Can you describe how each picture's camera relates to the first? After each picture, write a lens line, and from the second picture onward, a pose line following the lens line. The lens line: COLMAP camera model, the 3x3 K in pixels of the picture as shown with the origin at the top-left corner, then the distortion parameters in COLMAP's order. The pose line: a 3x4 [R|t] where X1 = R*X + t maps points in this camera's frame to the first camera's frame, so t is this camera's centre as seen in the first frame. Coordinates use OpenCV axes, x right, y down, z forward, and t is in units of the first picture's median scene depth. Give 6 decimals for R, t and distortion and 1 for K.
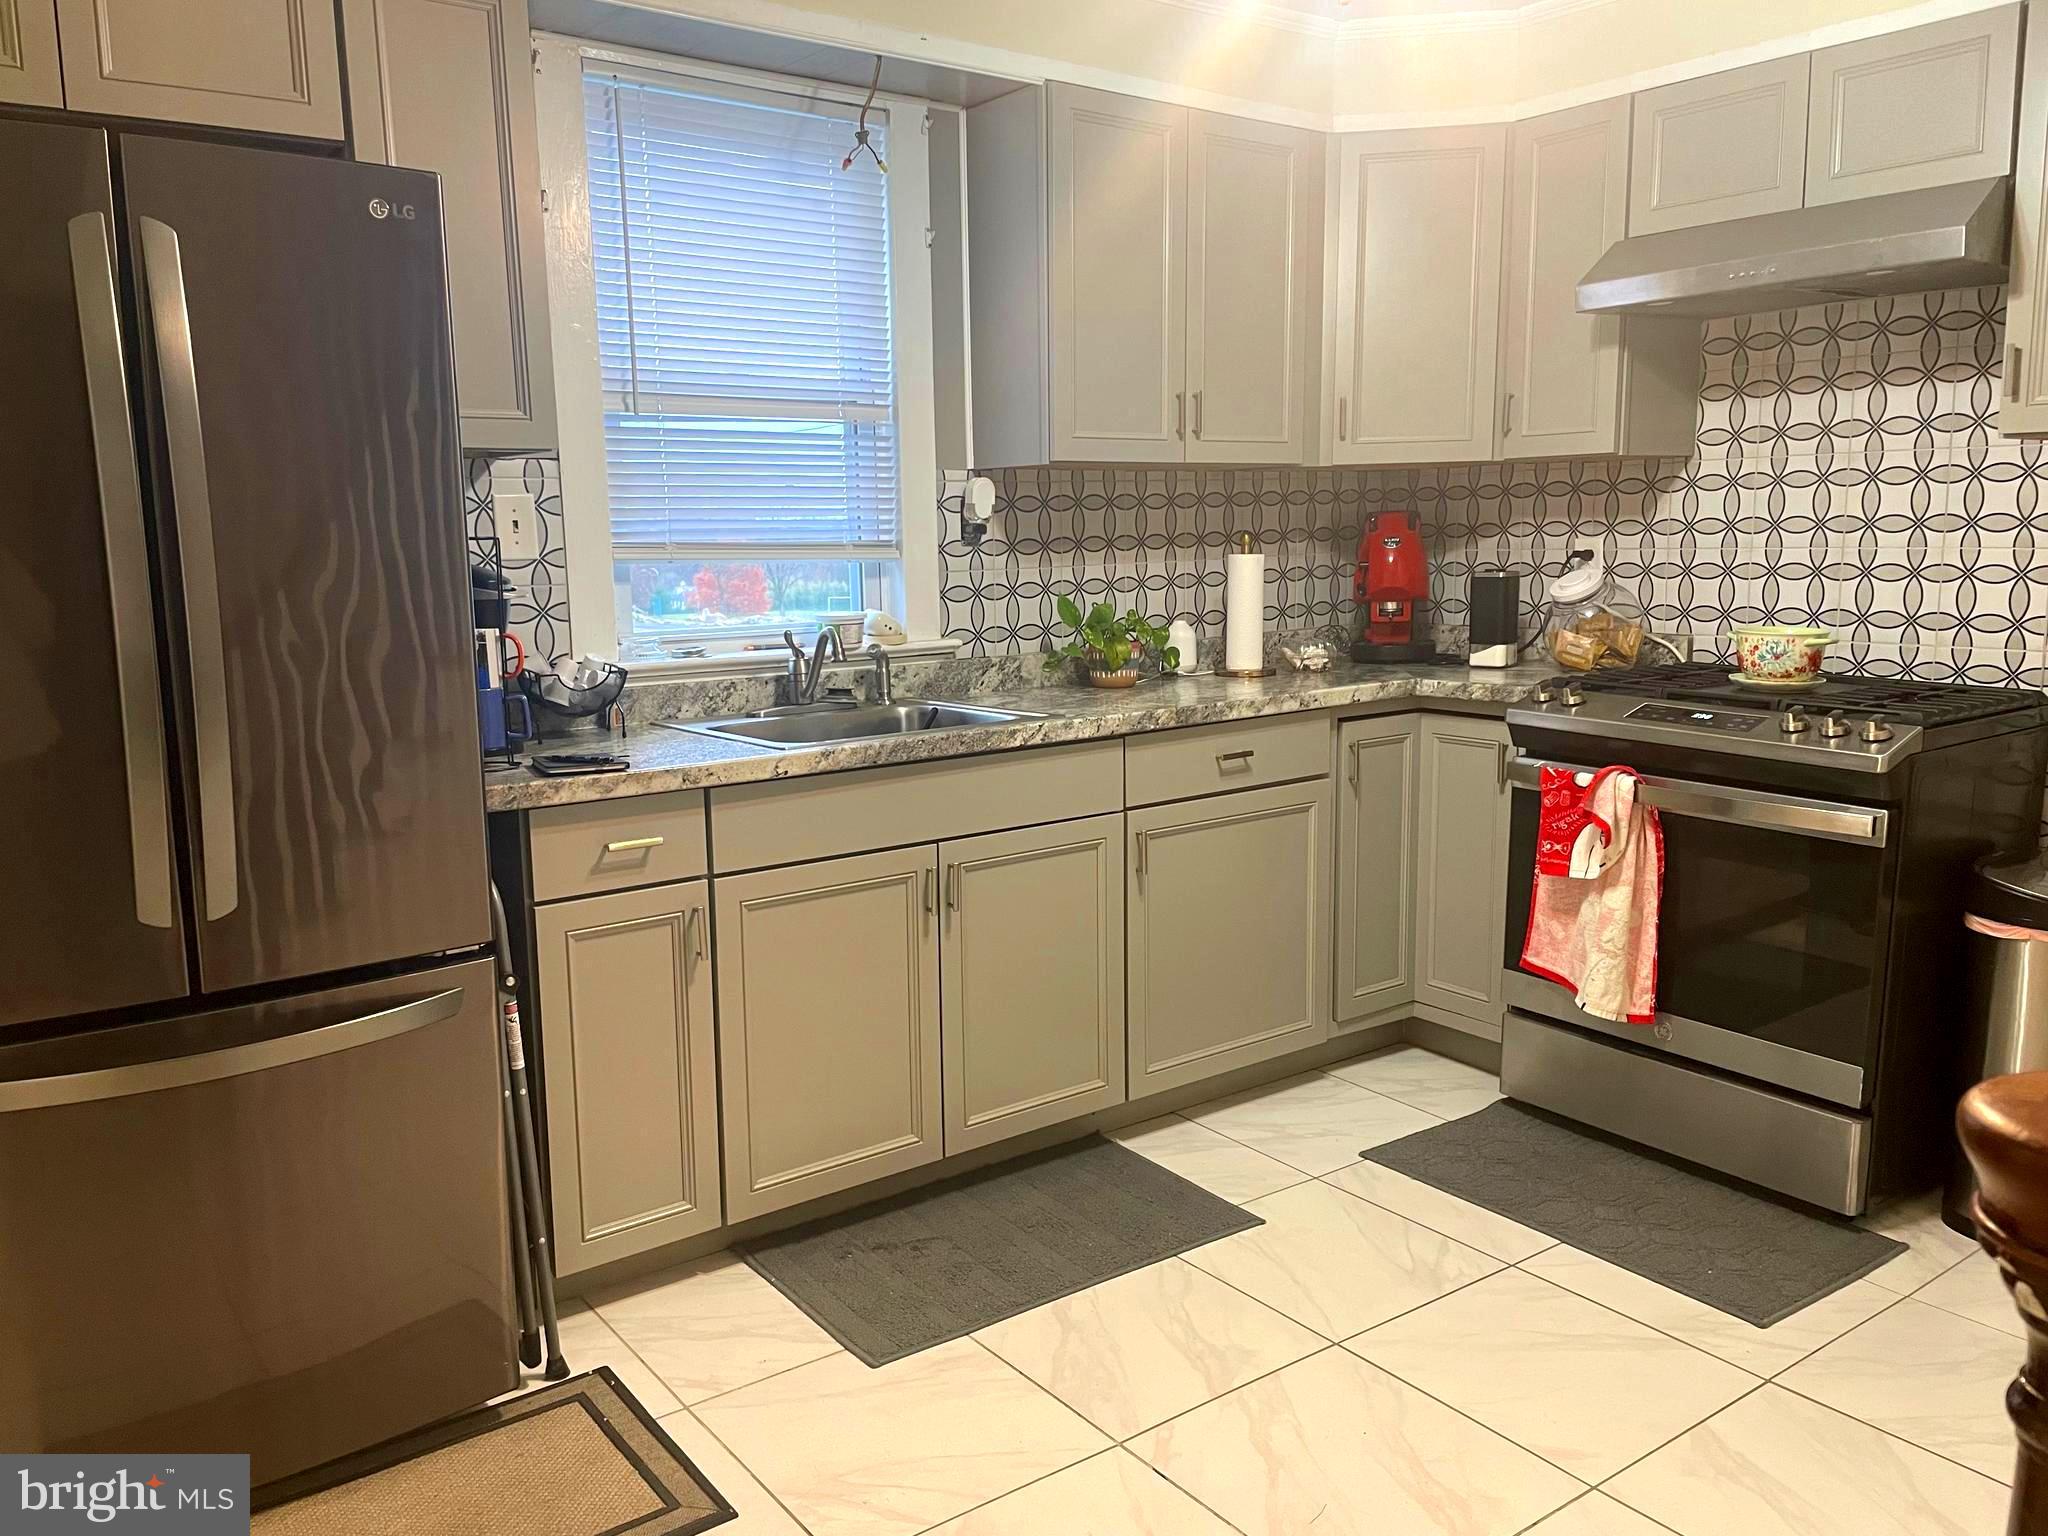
lens RADIAL K [[1559.1, 0, 1001.1], [0, 1559.1, 759.8], [0, 0, 1]] dist [0.130399, -0.203371]
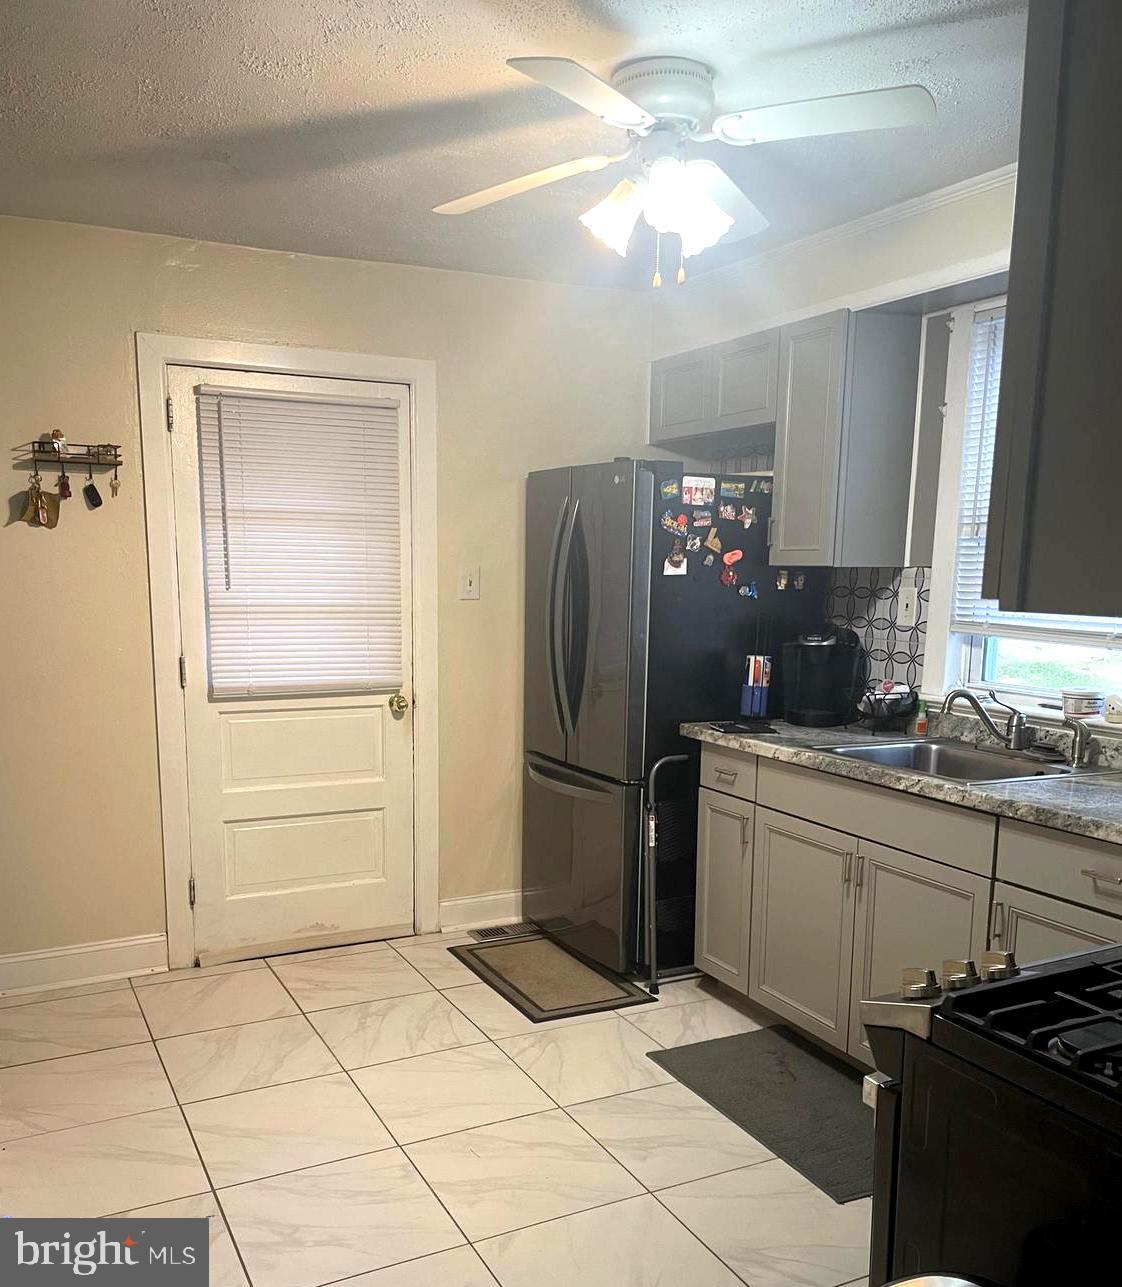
lens RADIAL K [[1135.8, 0, 557.0], [0, 1135.8, 800.8], [0, 0, 1]] dist [0.061892, -0.003181]
pose [[-0.156553, 0.218048, -0.963300, 0.982646], [-0.164296, 0.955988, 0.243094, -0.185413], [0.973909, 0.196324, -0.113838, 0.813478]]
